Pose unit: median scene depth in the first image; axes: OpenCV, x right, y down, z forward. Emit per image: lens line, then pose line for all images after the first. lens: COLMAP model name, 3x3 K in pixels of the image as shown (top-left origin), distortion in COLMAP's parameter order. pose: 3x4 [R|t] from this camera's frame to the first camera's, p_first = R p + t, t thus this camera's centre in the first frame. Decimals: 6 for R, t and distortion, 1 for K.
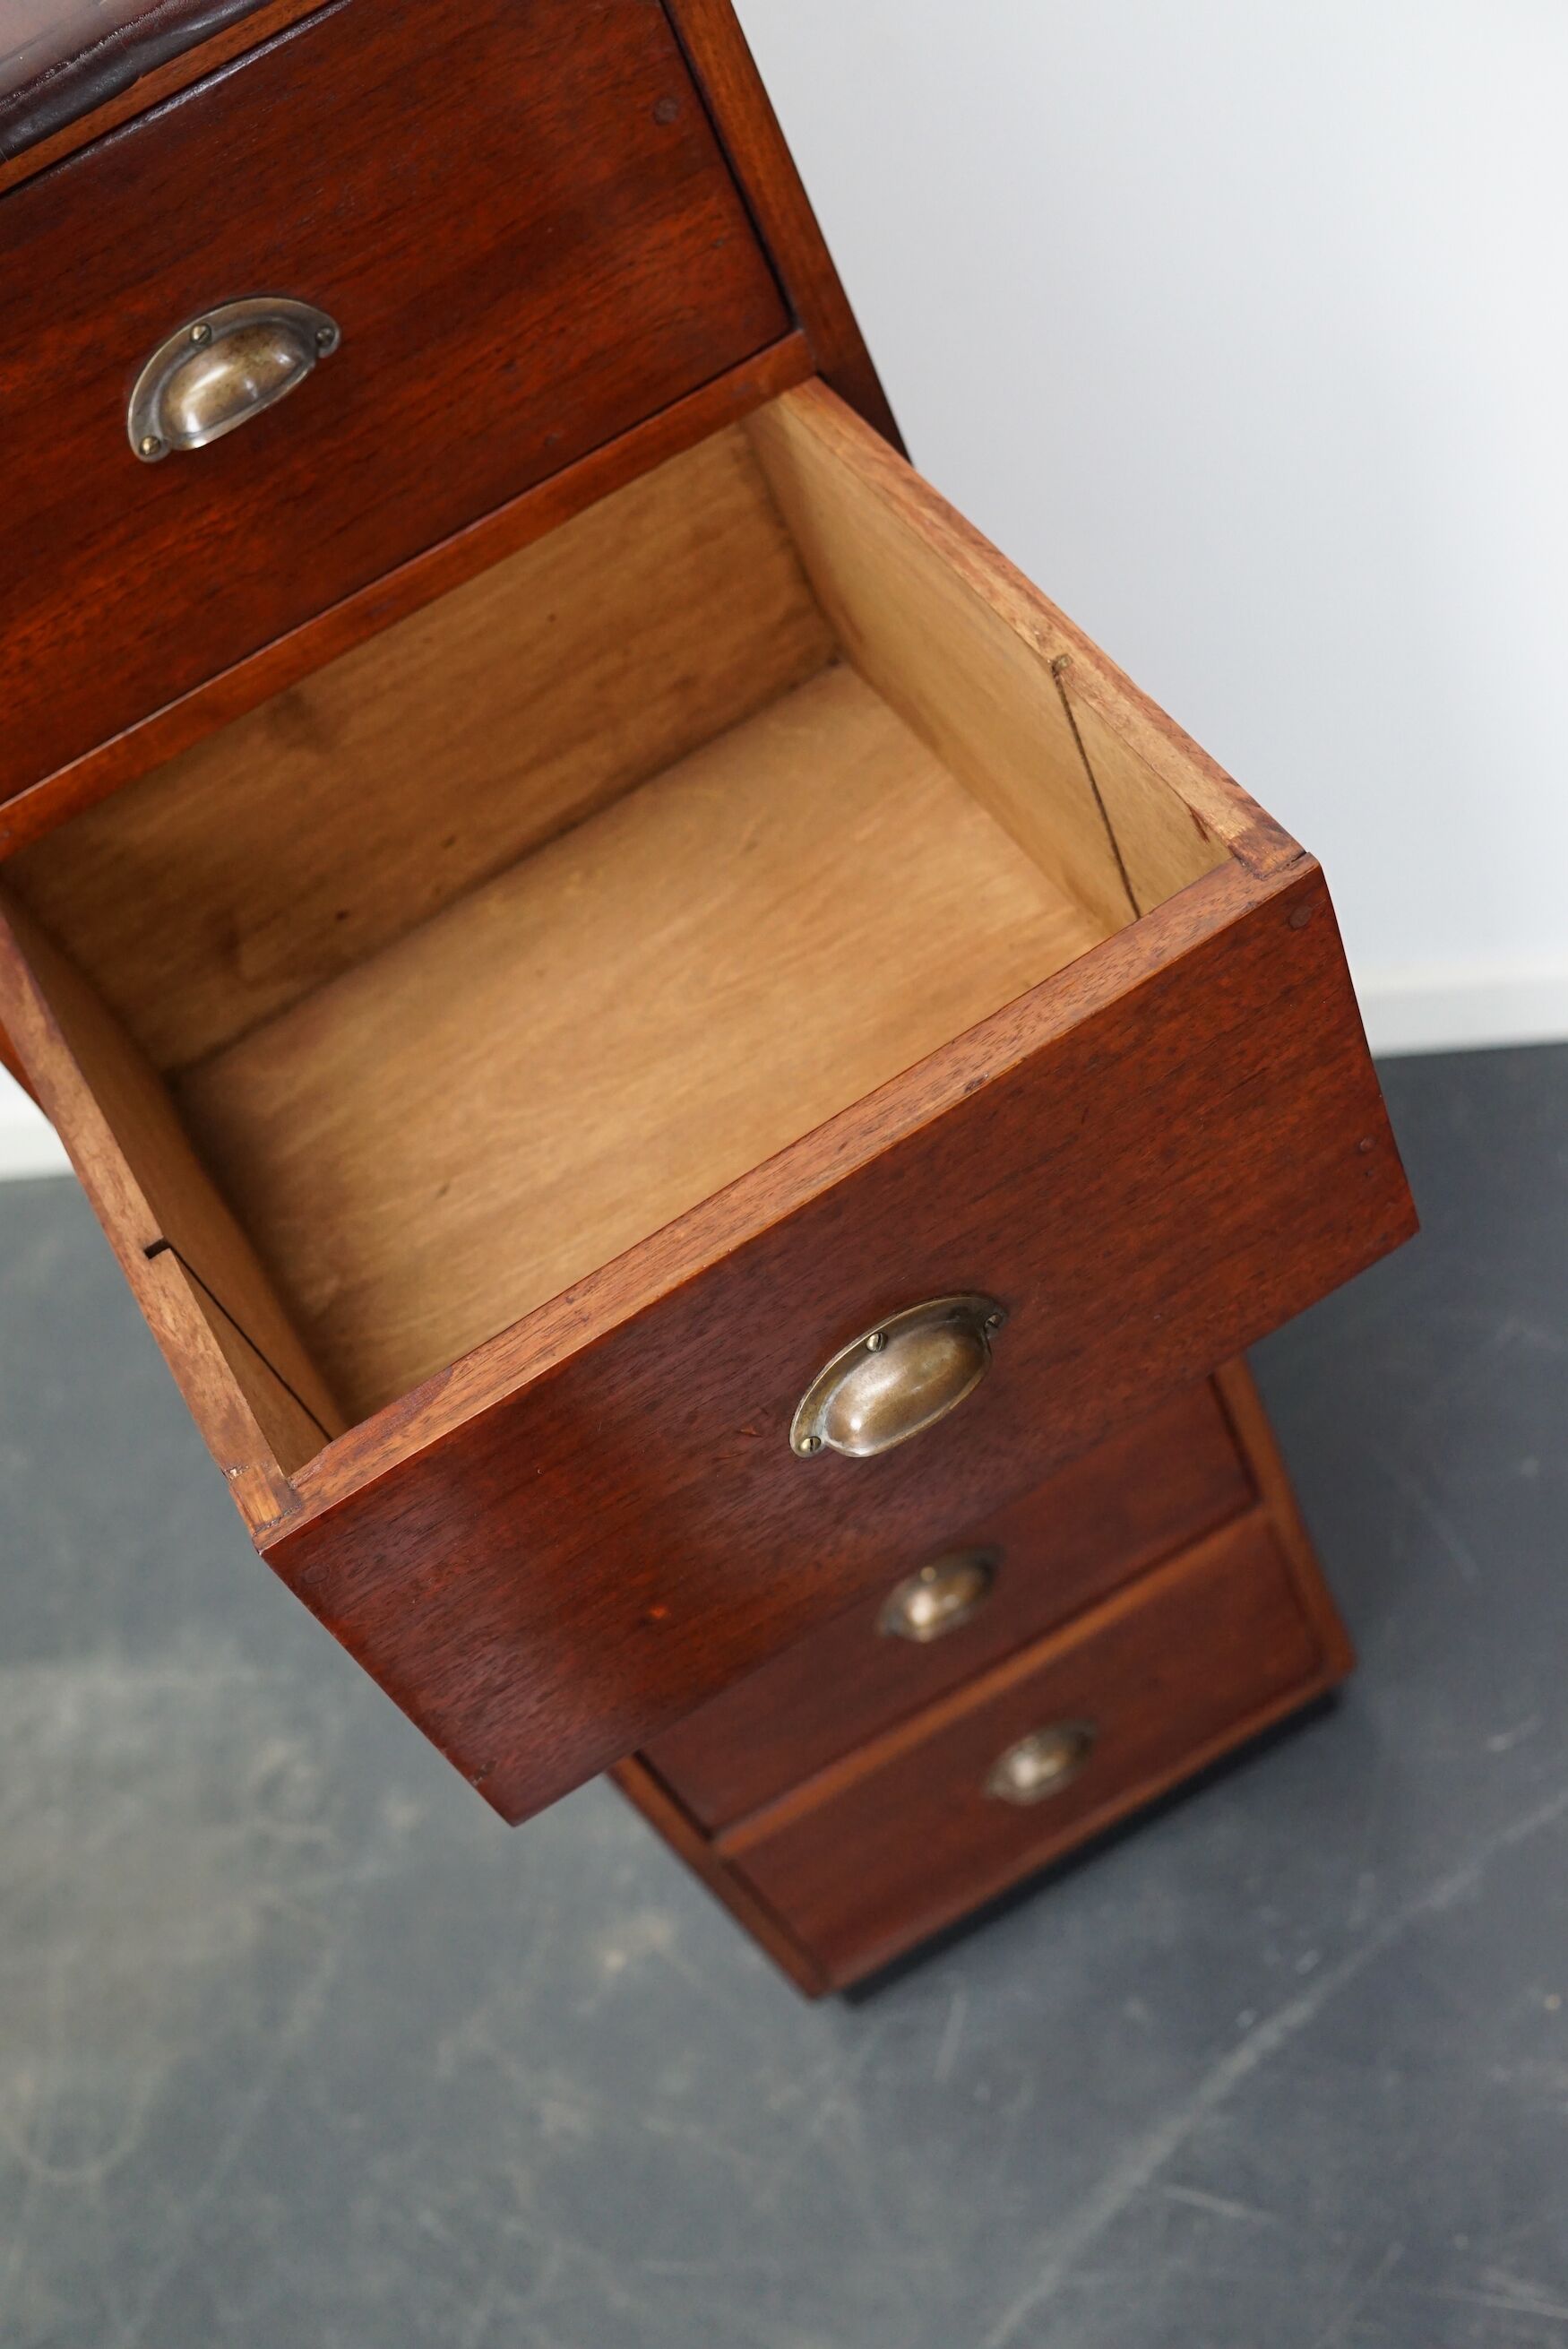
lens RADIAL K [[3021.8, 0, 788.4], [0, 3021.8, 1167.2], [0, 0, 1]] dist [-0.085415, 0.000000]
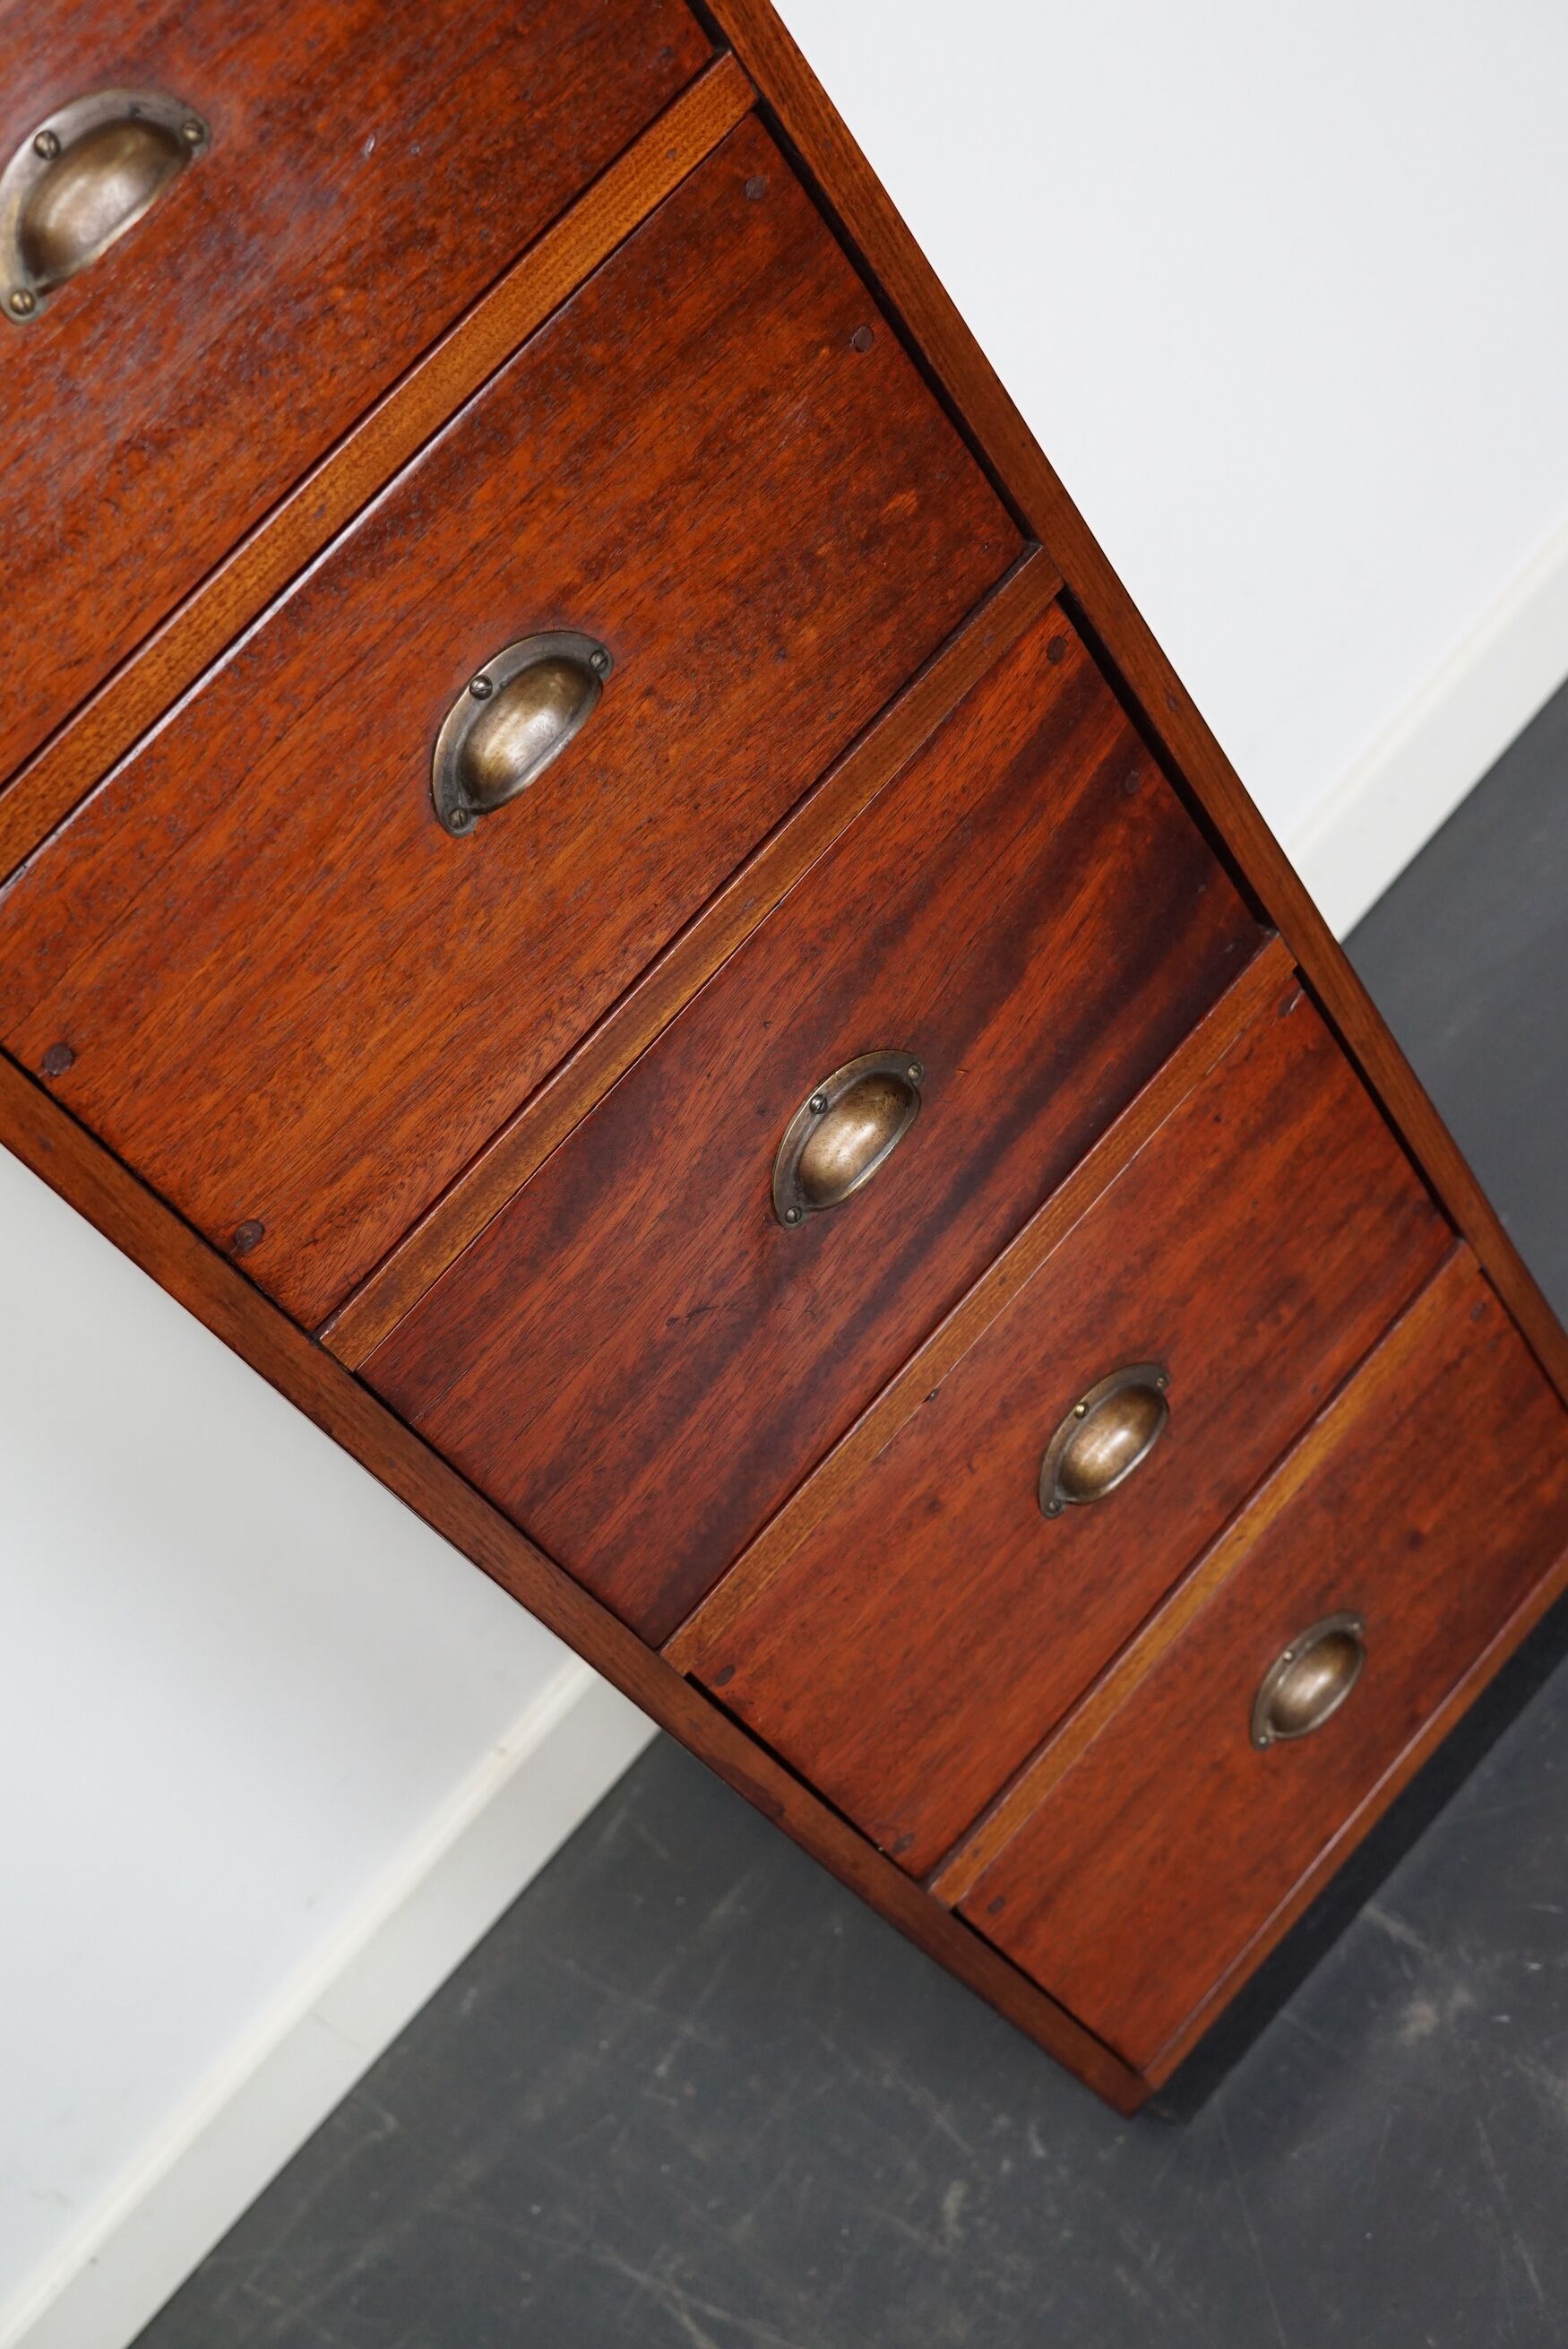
lens RADIAL K [[3021.8, 0, 793.1], [0, 3021.8, 1155.1], [0, 0, 1]] dist [-0.085415, 0.000000]
pose [[0.951746, -0.305377, 0.030407, -0.037869], [0.305341, 0.932357, -0.193590, 0.306234], [0.030768, 0.193533, 0.980611, 0.382257]]
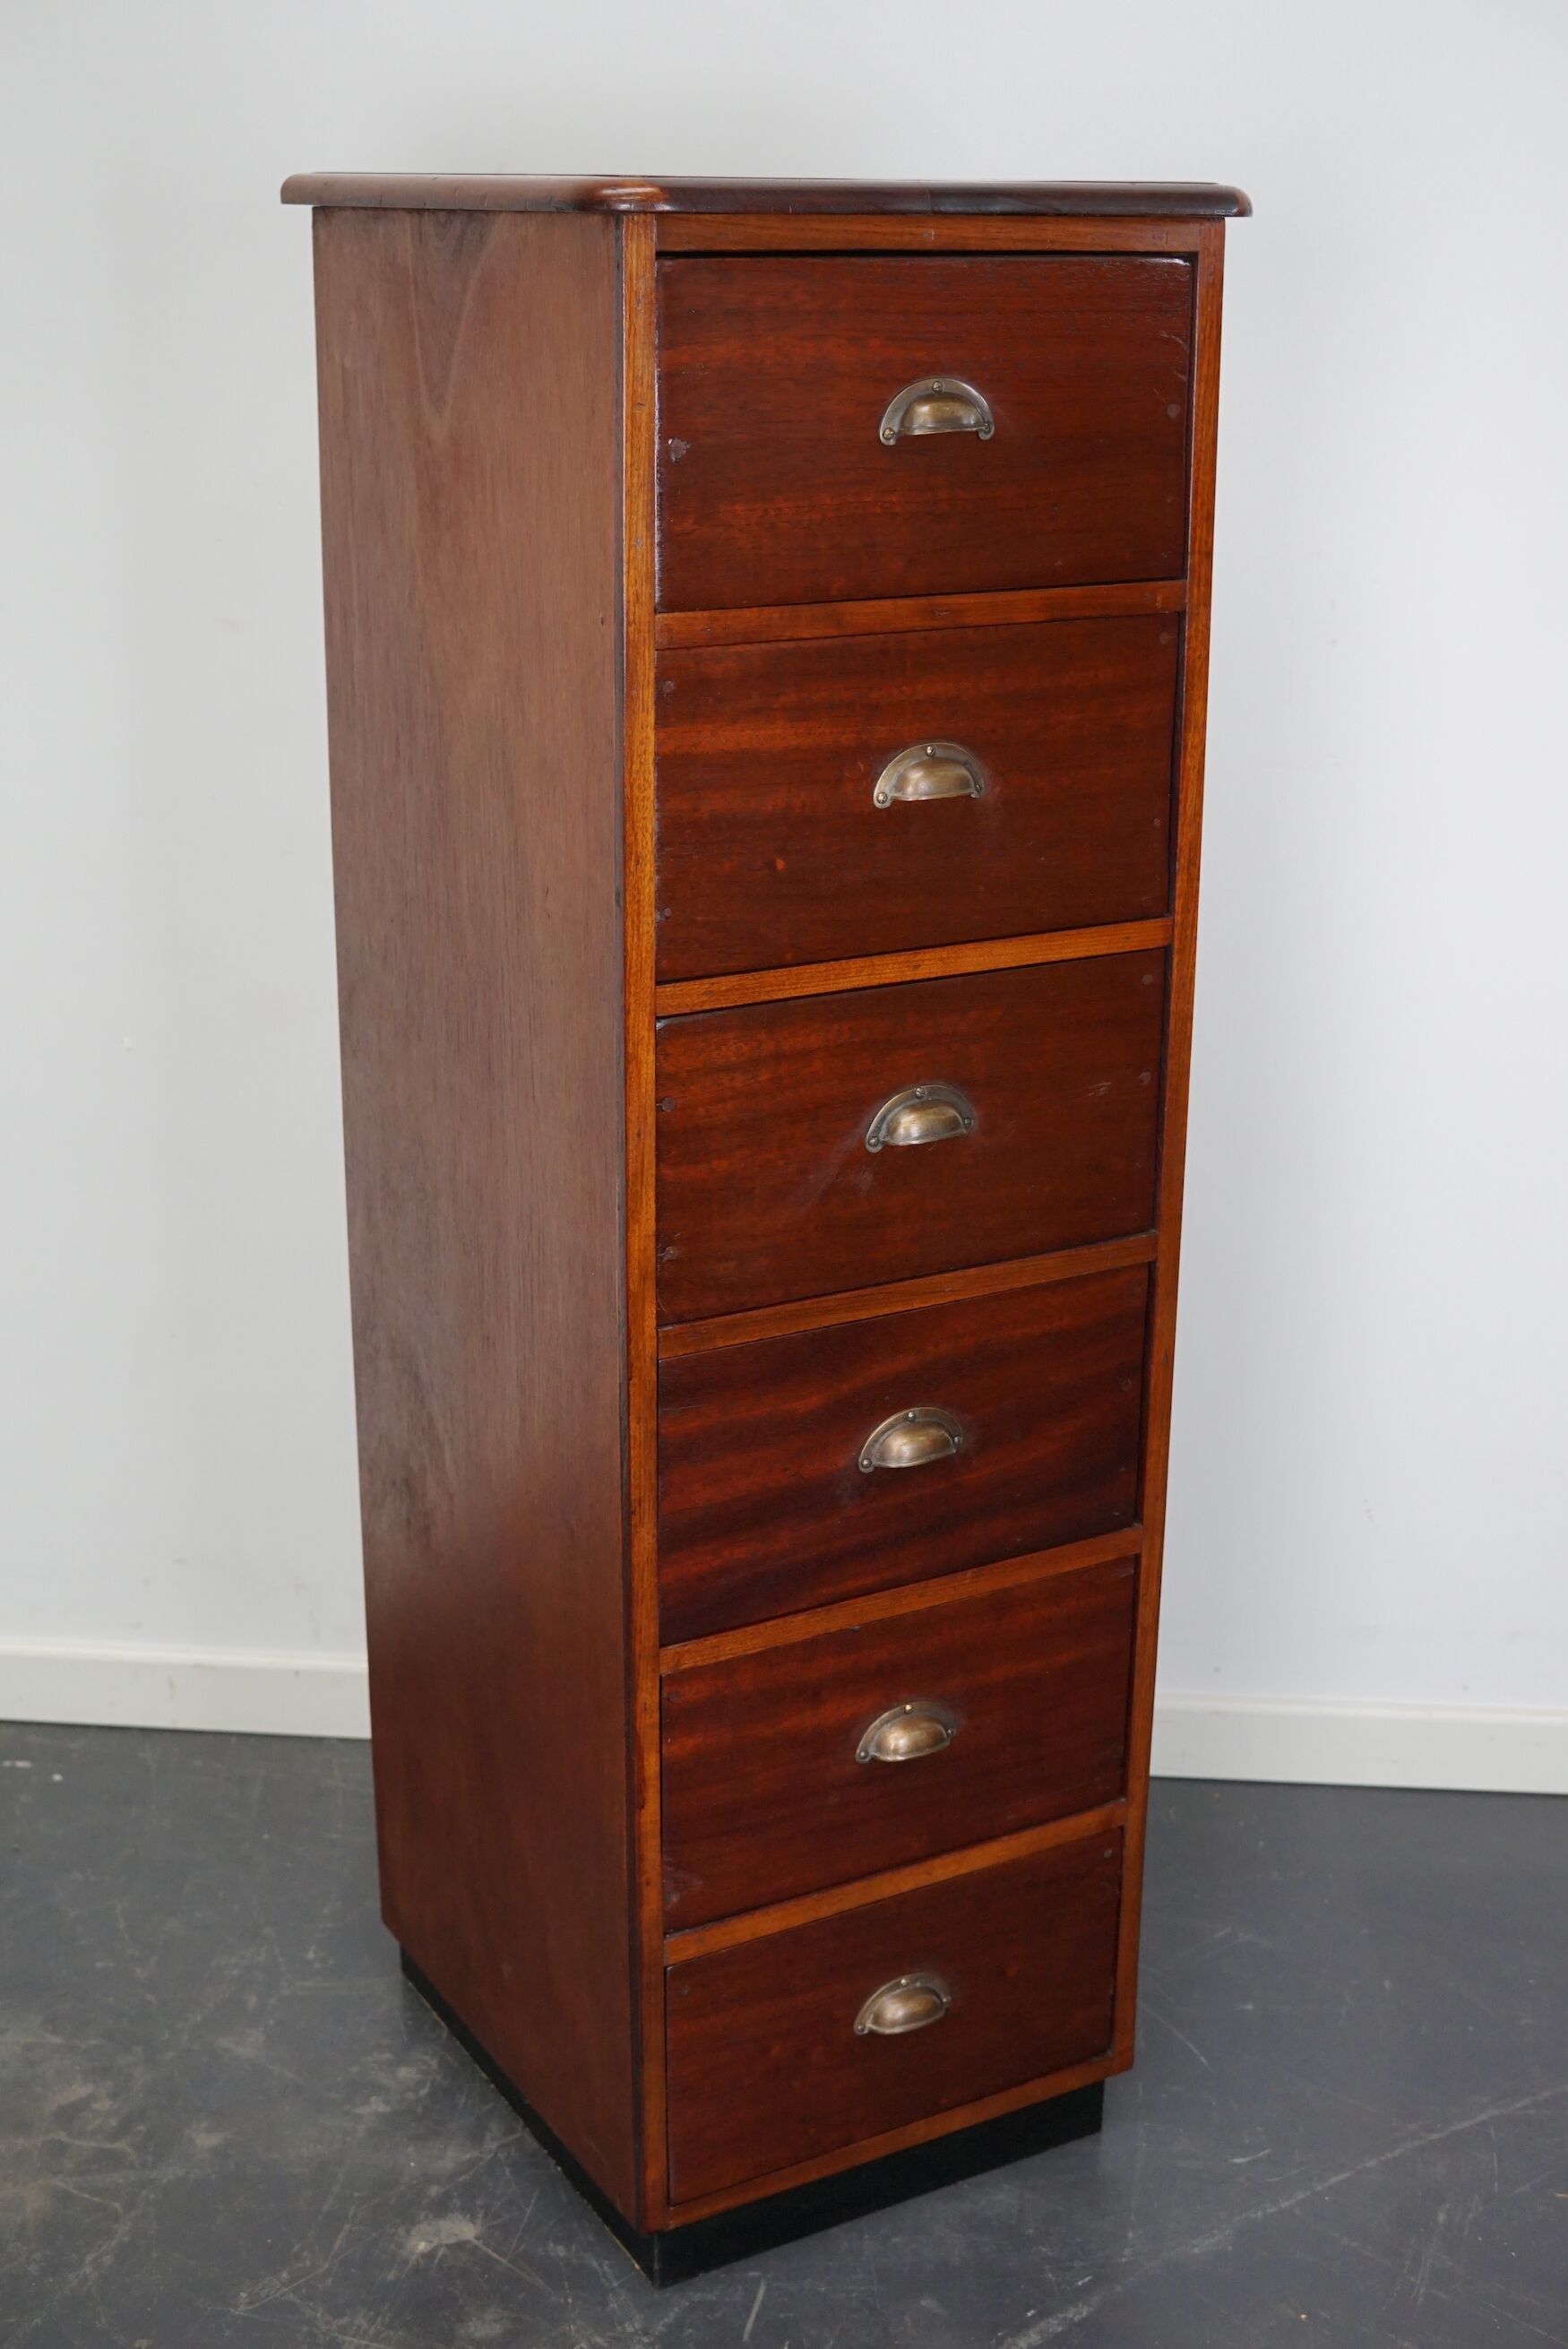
lens RADIAL K [[3021.8, 0, 803.0], [0, 3021.8, 1182.9], [0, 0, 1]] dist [-0.085415, 0.000000]
pose [[0.945182, 0.284827, 0.159704, -0.389510], [-0.141894, 0.798725, -0.584726, 1.064476], [-0.294105, 0.530012, 0.795355, -0.133482]]
